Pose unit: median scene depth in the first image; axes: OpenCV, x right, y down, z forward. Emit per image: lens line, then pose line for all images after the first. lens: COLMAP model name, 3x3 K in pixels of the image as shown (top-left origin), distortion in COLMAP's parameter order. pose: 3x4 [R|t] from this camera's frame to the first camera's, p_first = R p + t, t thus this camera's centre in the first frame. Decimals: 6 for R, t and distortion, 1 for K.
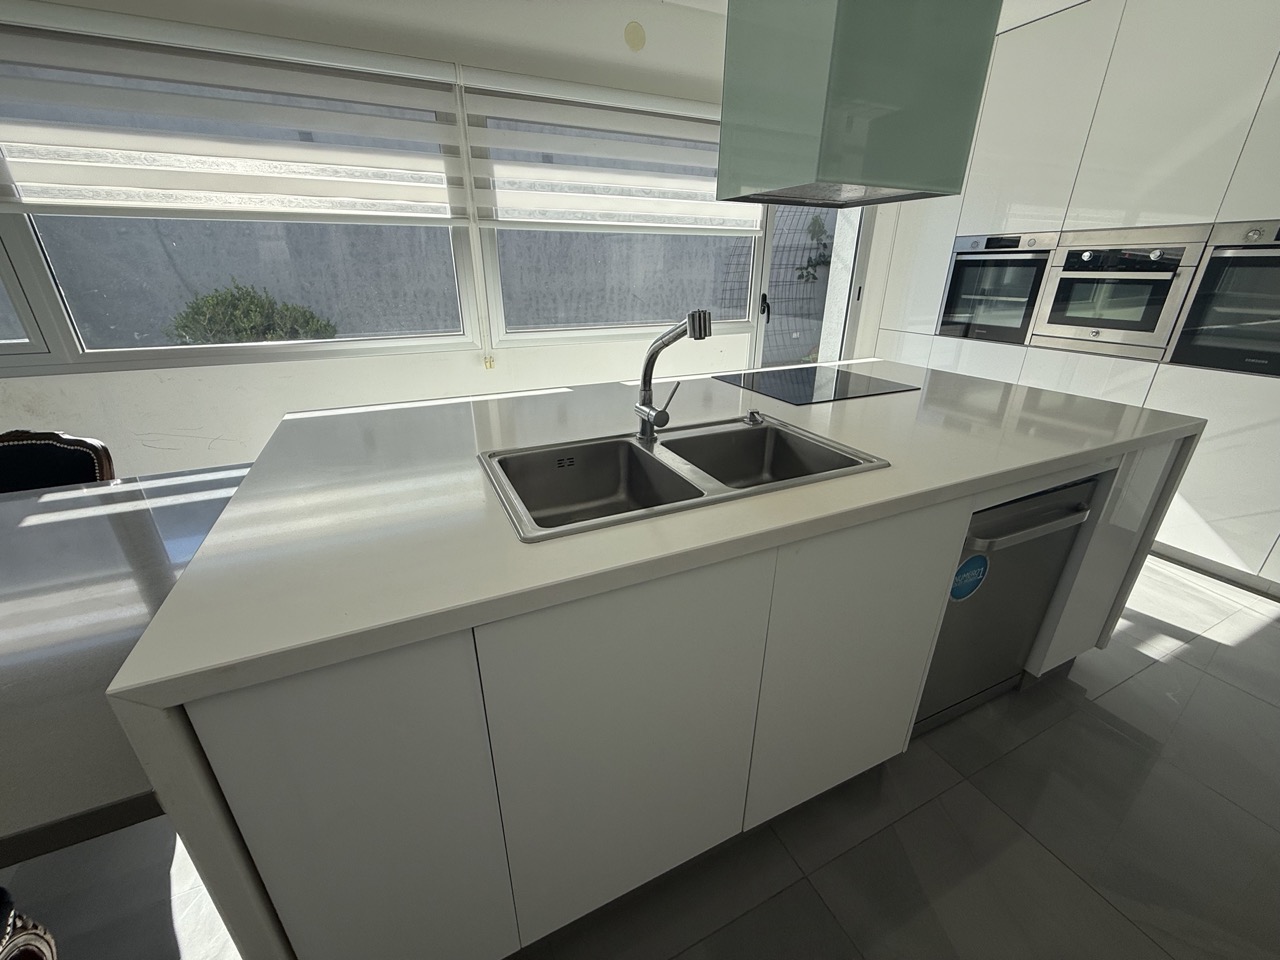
lens RADIAL K [[507.7, 0, 640.0], [0, 507.7, 480.0], [0, 0, 1]] dist [-0.000760, -0.000200]
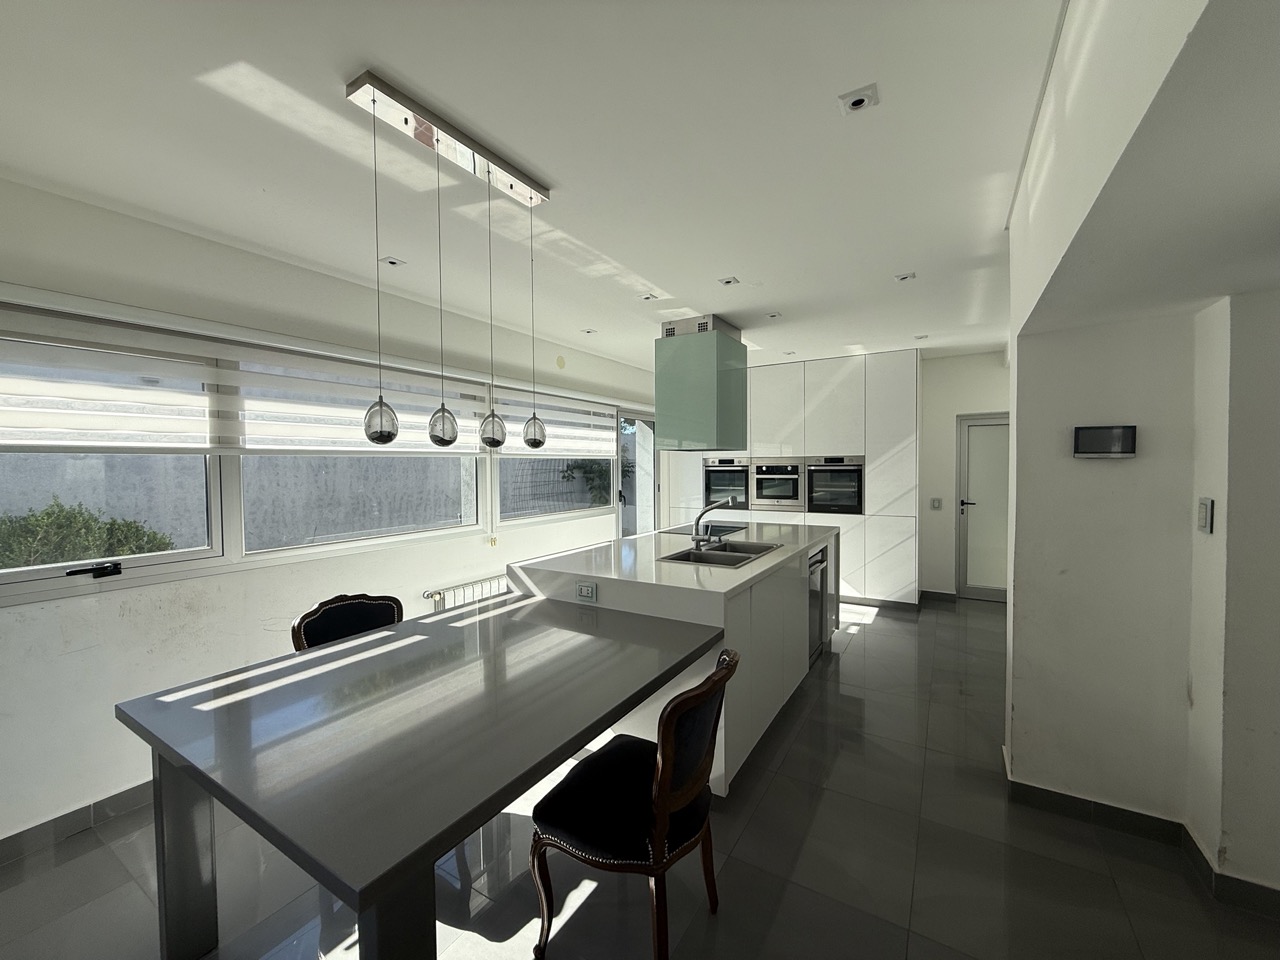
lens RADIAL K [[507.7, 0, 640.0], [0, 507.7, 480.0], [0, 0, 1]] dist [-0.000760, -0.000200]
pose [[0.837233, -0.025958, 0.546229, -0.683463], [0.221635, 0.929262, -0.295550, 0.116099], [-0.499918, 0.368508, 0.783762, -0.377962]]
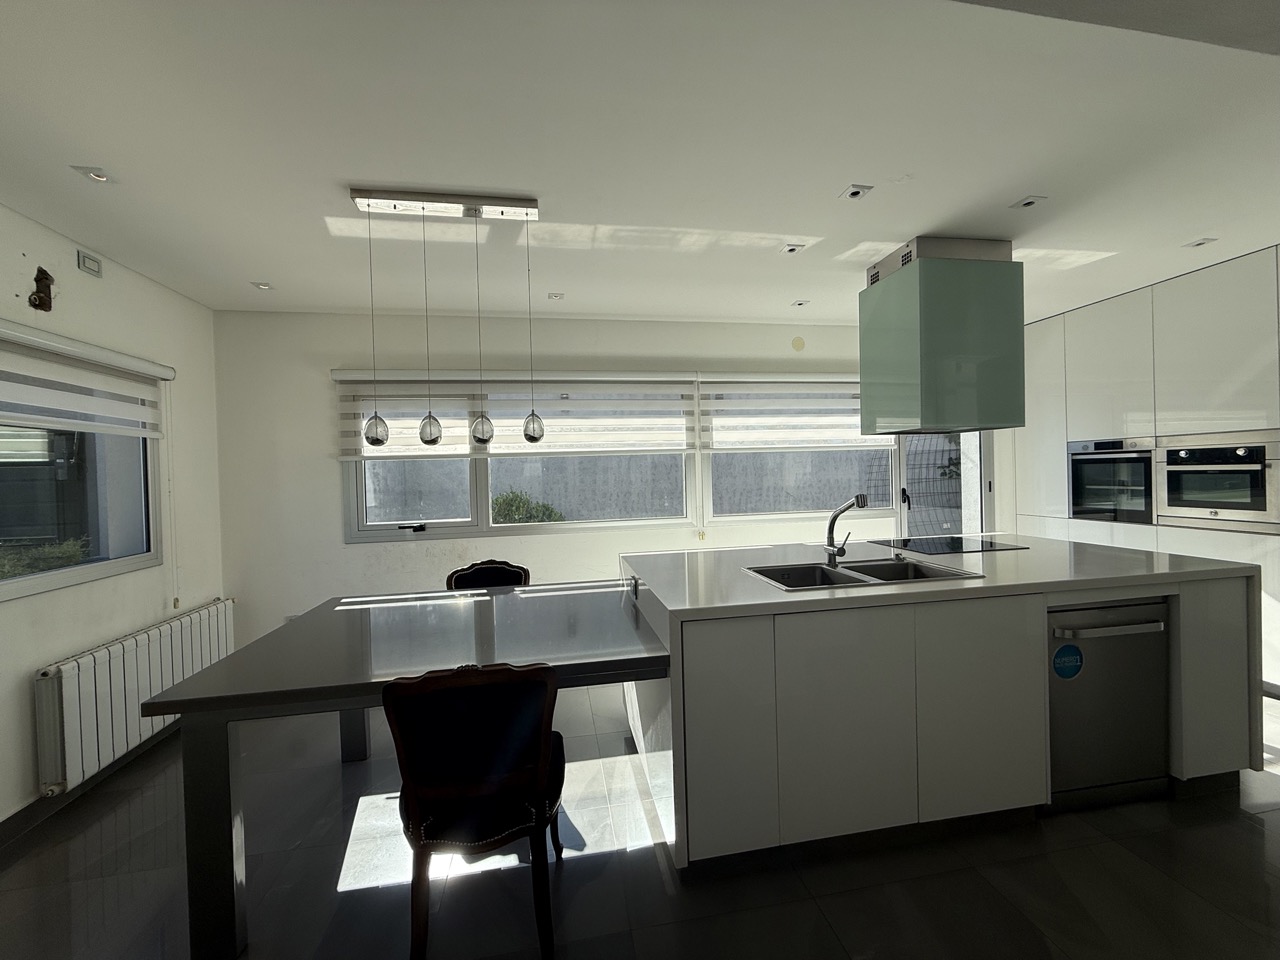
lens RADIAL K [[507.7, 0, 640.0], [0, 507.7, 480.0], [0, 0, 1]] dist [-0.000760, -0.000200]
pose [[0.964282, -0.025625, -0.263634, -0.071859], [-0.073849, 0.929835, -0.360492, 0.150851], [0.254373, 0.367085, 0.894731, -0.391900]]
